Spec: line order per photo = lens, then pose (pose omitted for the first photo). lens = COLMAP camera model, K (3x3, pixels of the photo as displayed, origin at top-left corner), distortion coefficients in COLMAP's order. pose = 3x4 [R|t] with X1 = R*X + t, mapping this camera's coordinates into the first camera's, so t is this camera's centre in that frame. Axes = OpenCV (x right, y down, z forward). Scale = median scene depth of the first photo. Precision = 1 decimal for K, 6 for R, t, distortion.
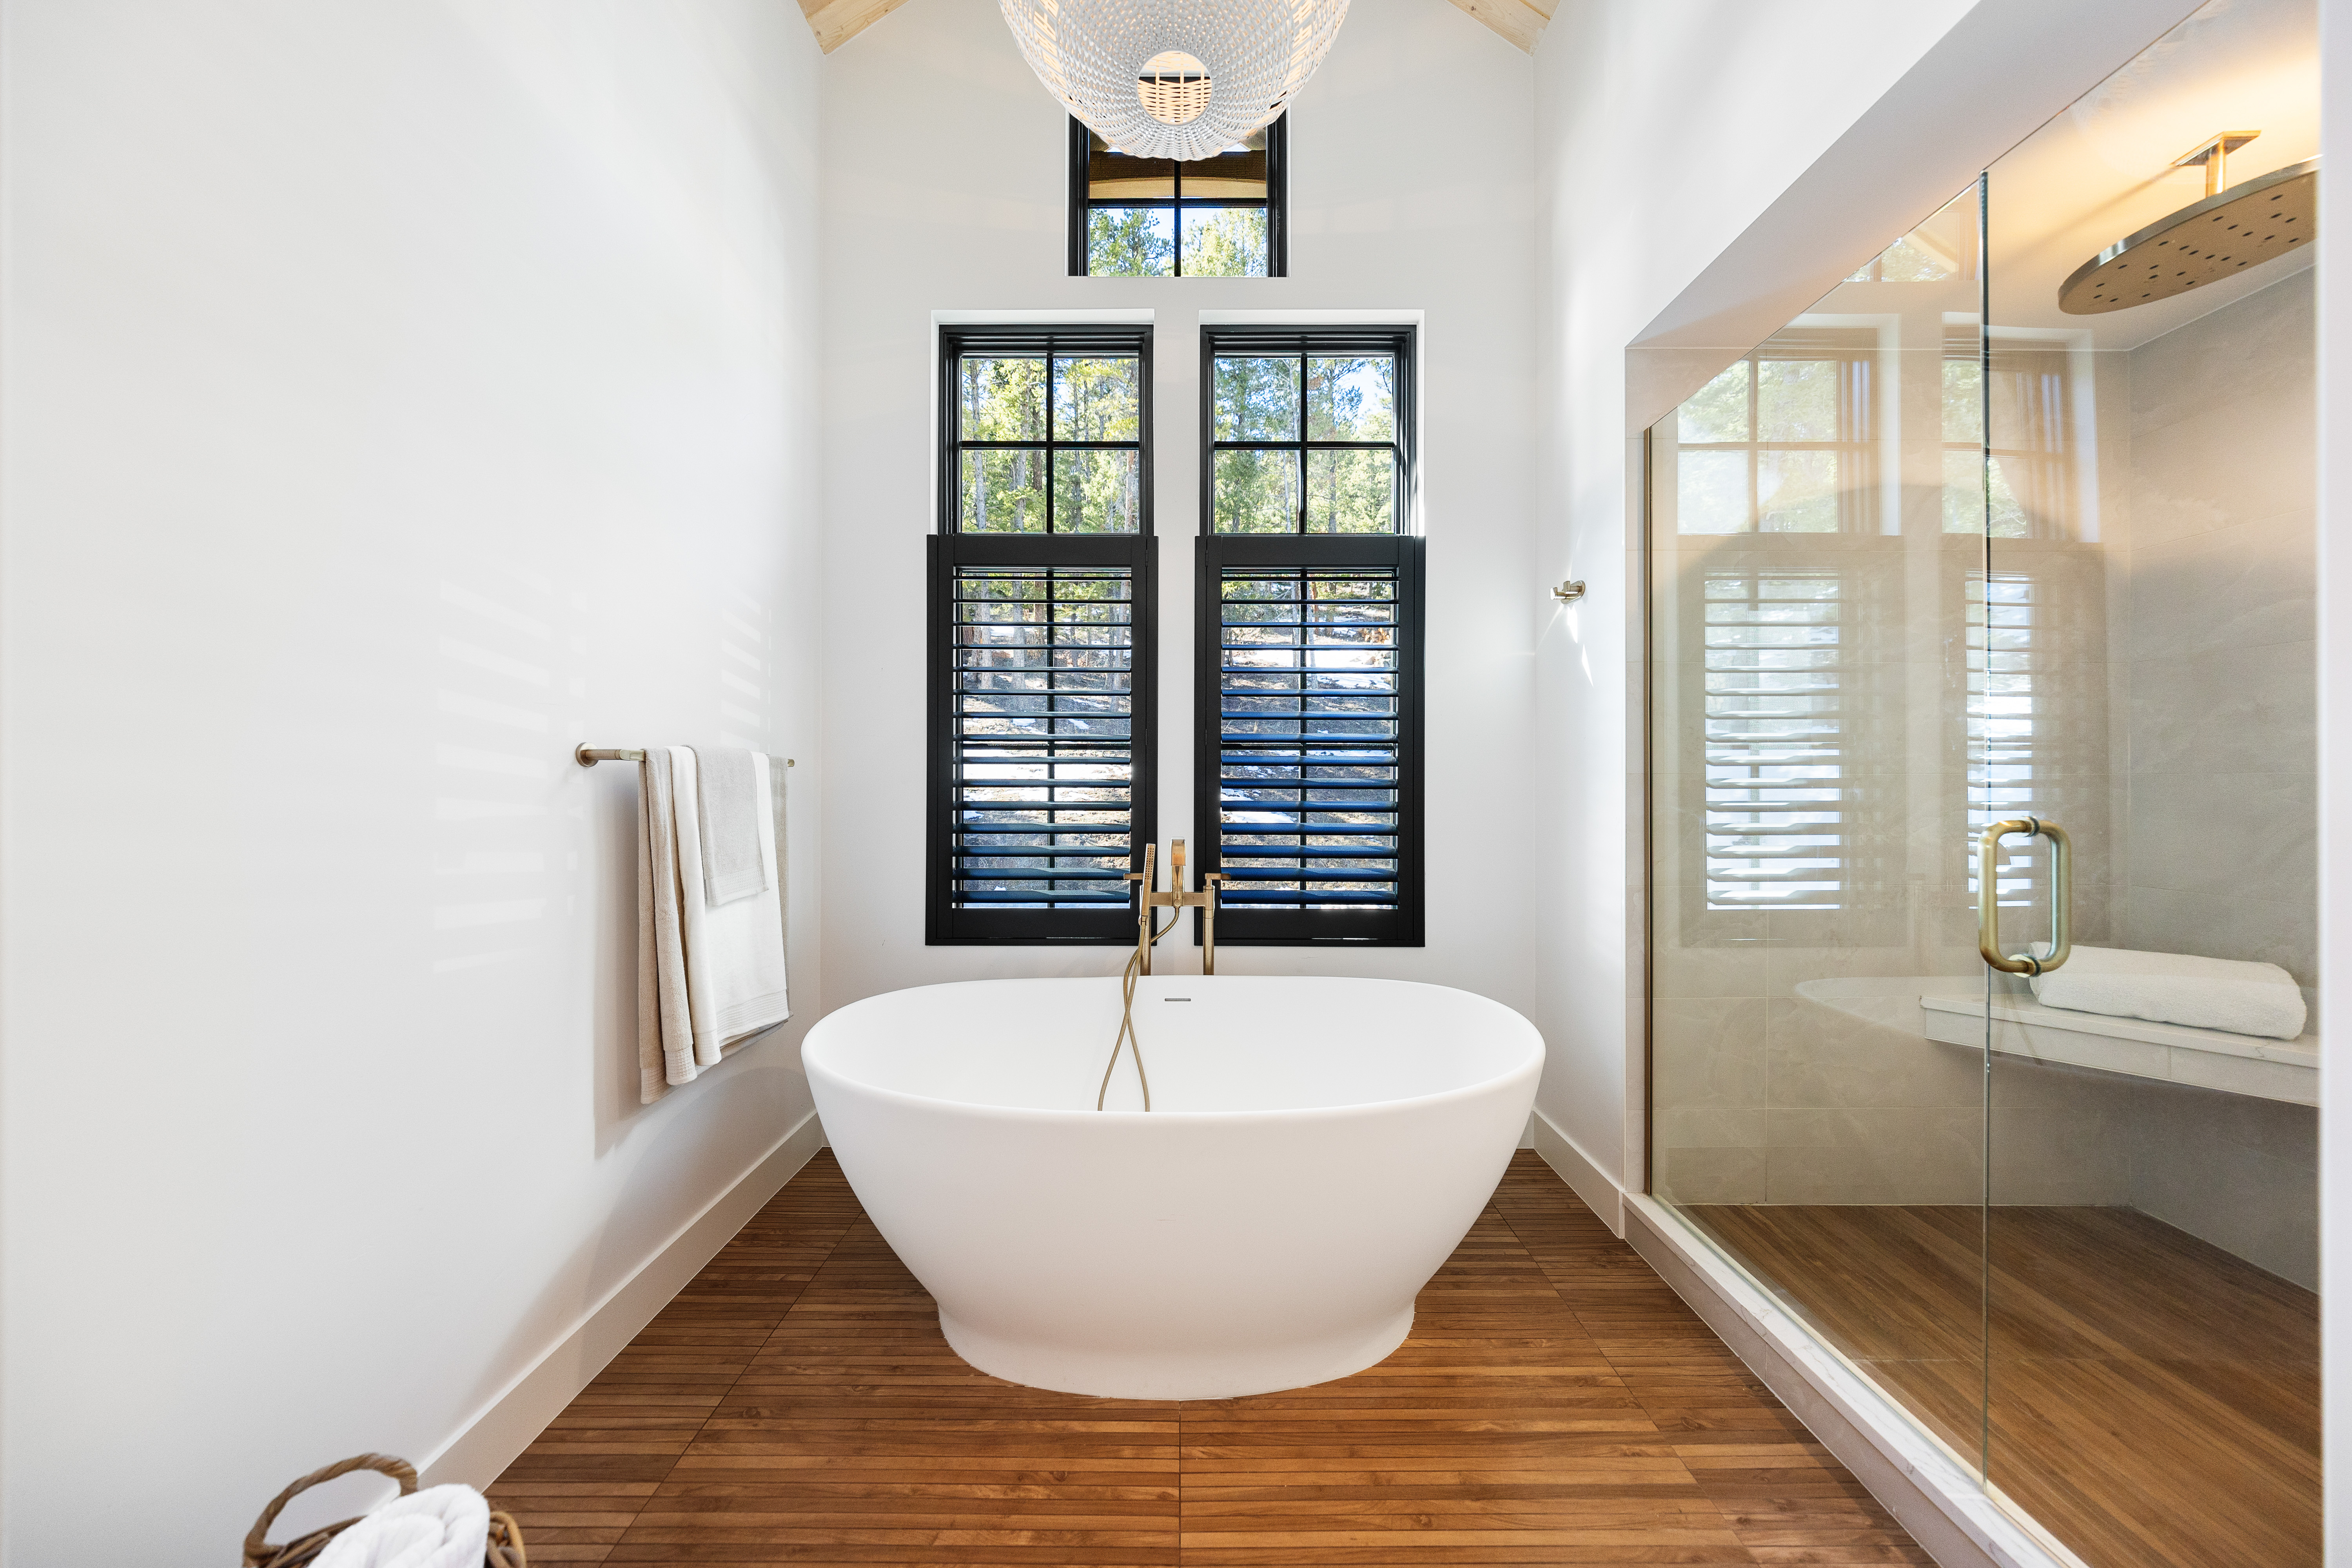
lens RADIAL K [[699.2, 0, 1177.3], [0, 699.2, 785.3], [0, 0, 1]] dist [-0.002064, 0.000140]
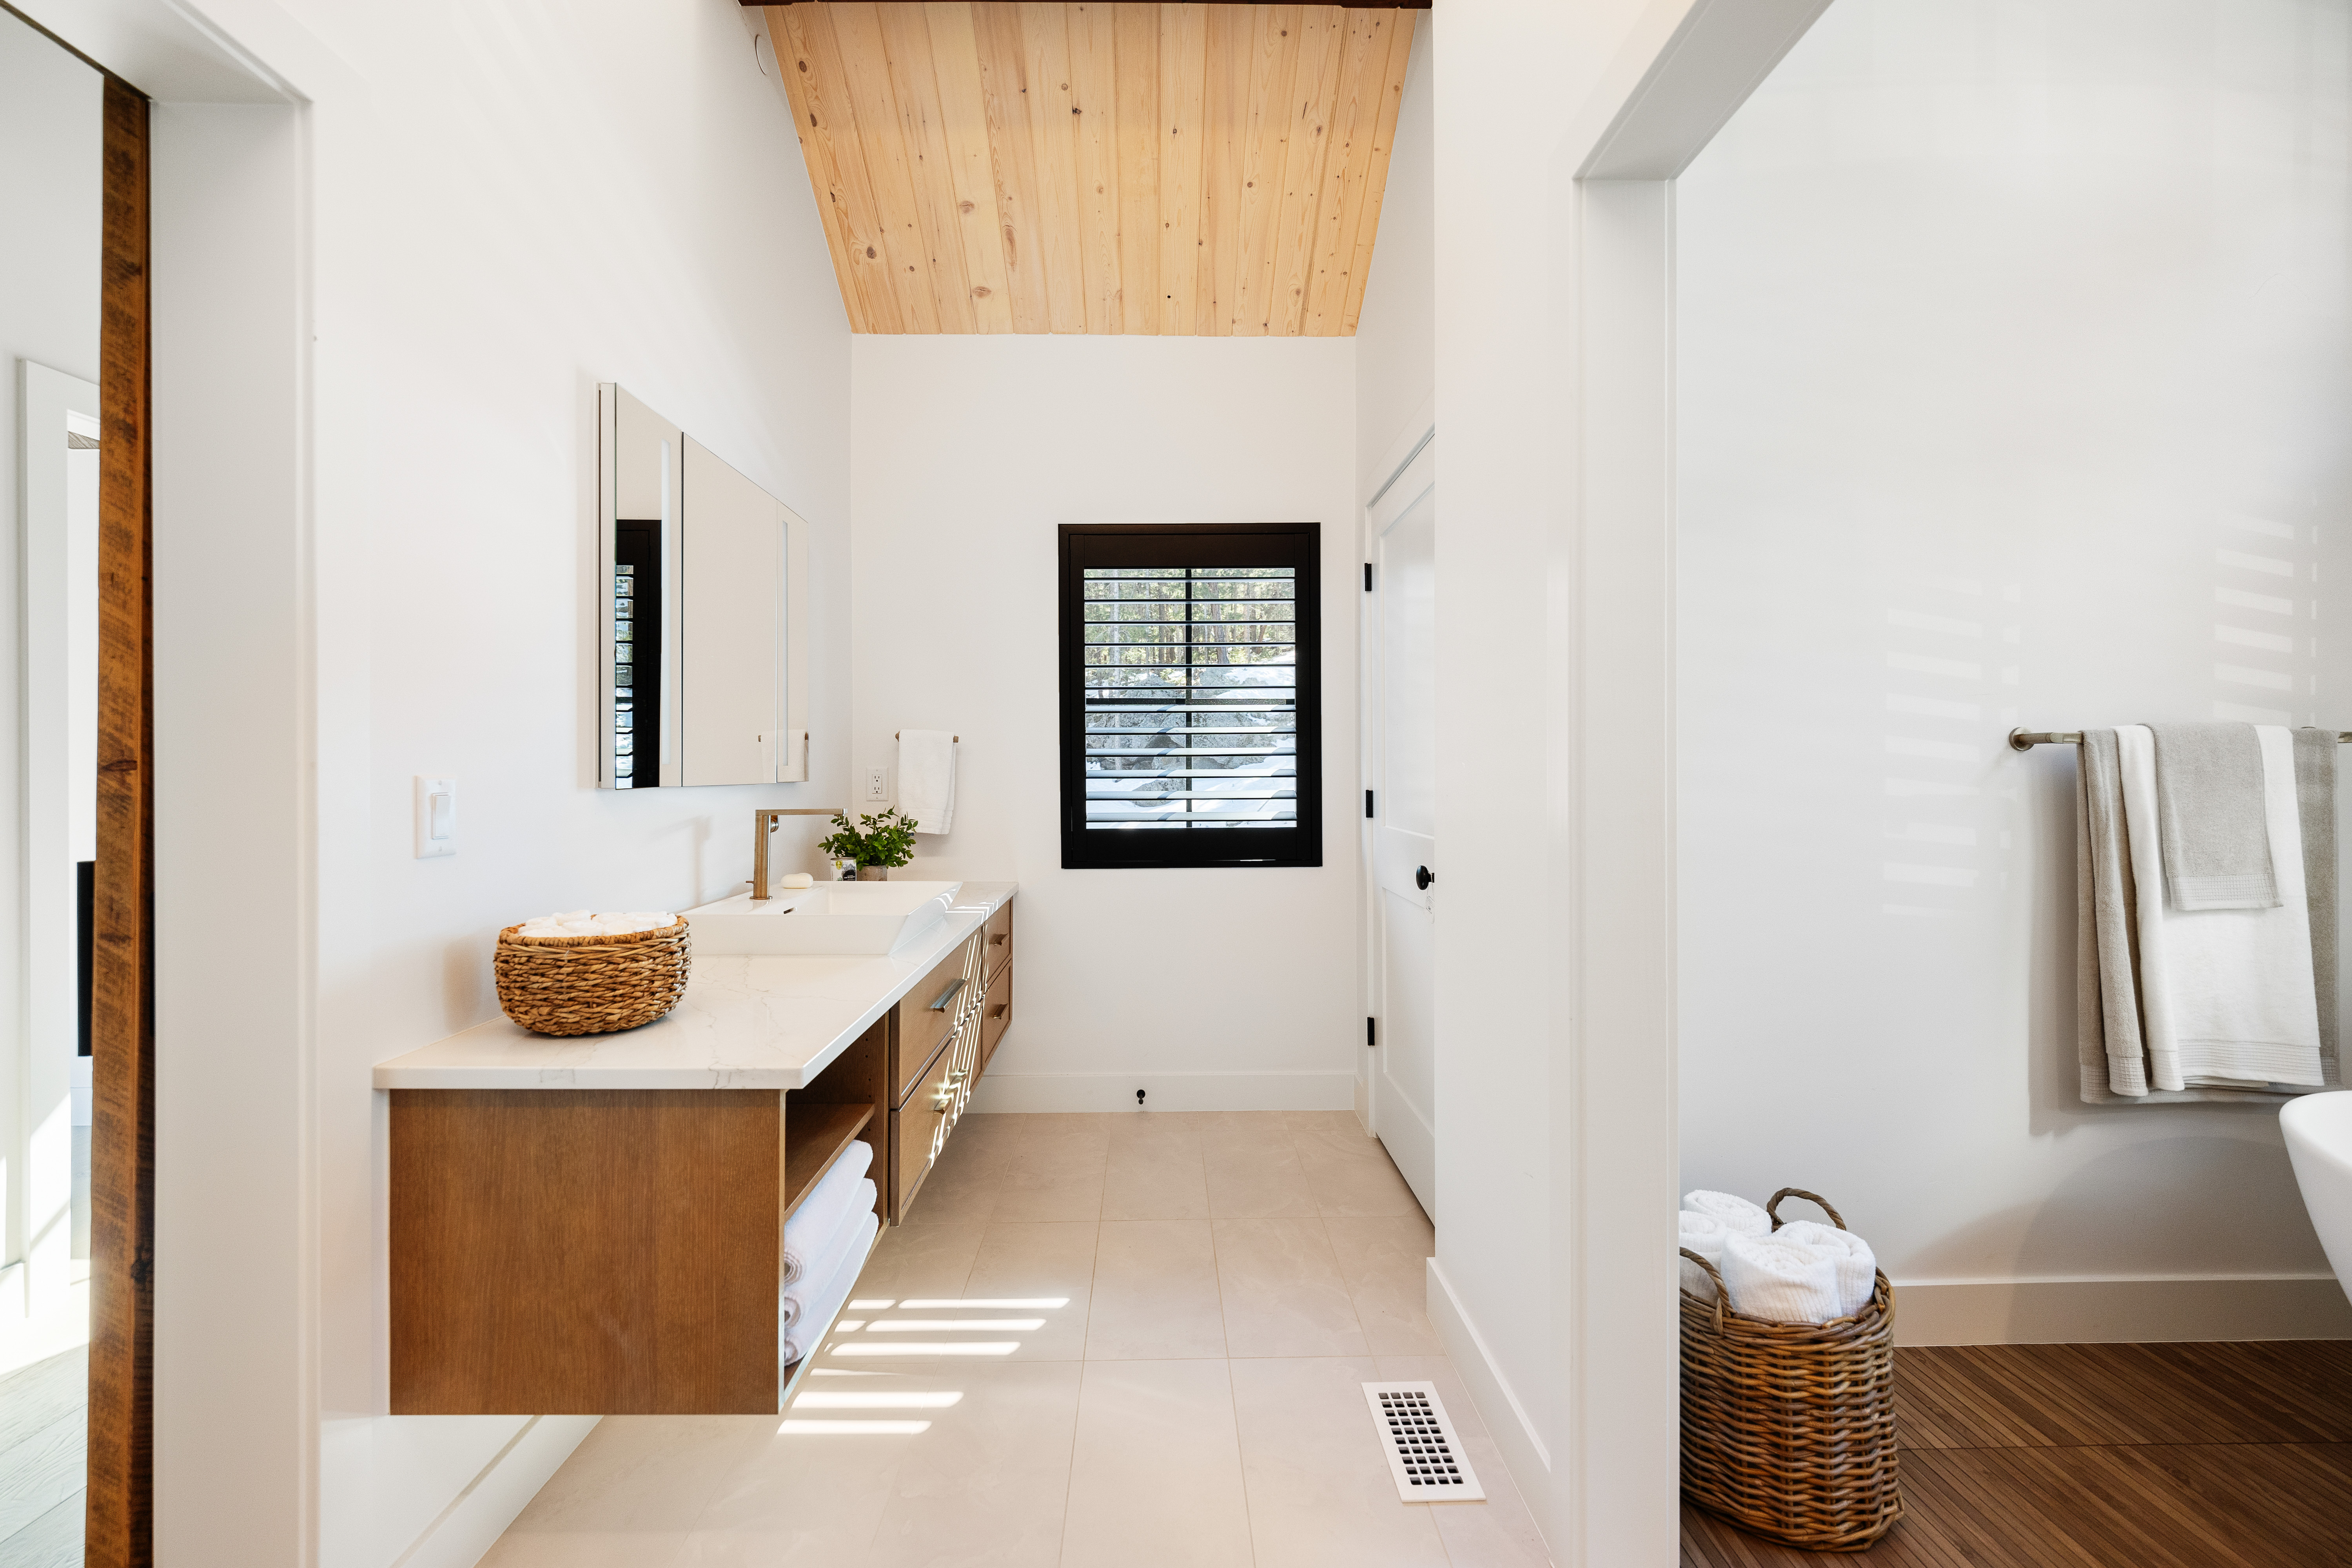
lens RADIAL K [[933.4, 0, 1170.8], [0, 933.4, 774.7], [0, 0, 1]] dist [0.000381, 0.001468]
pose [[0.007041, 0.002086, -0.999973, 0.523809], [-0.001303, 0.999997, 0.002076, 0.007744], [0.999974, 0.001288, 0.007043, -0.267155]]
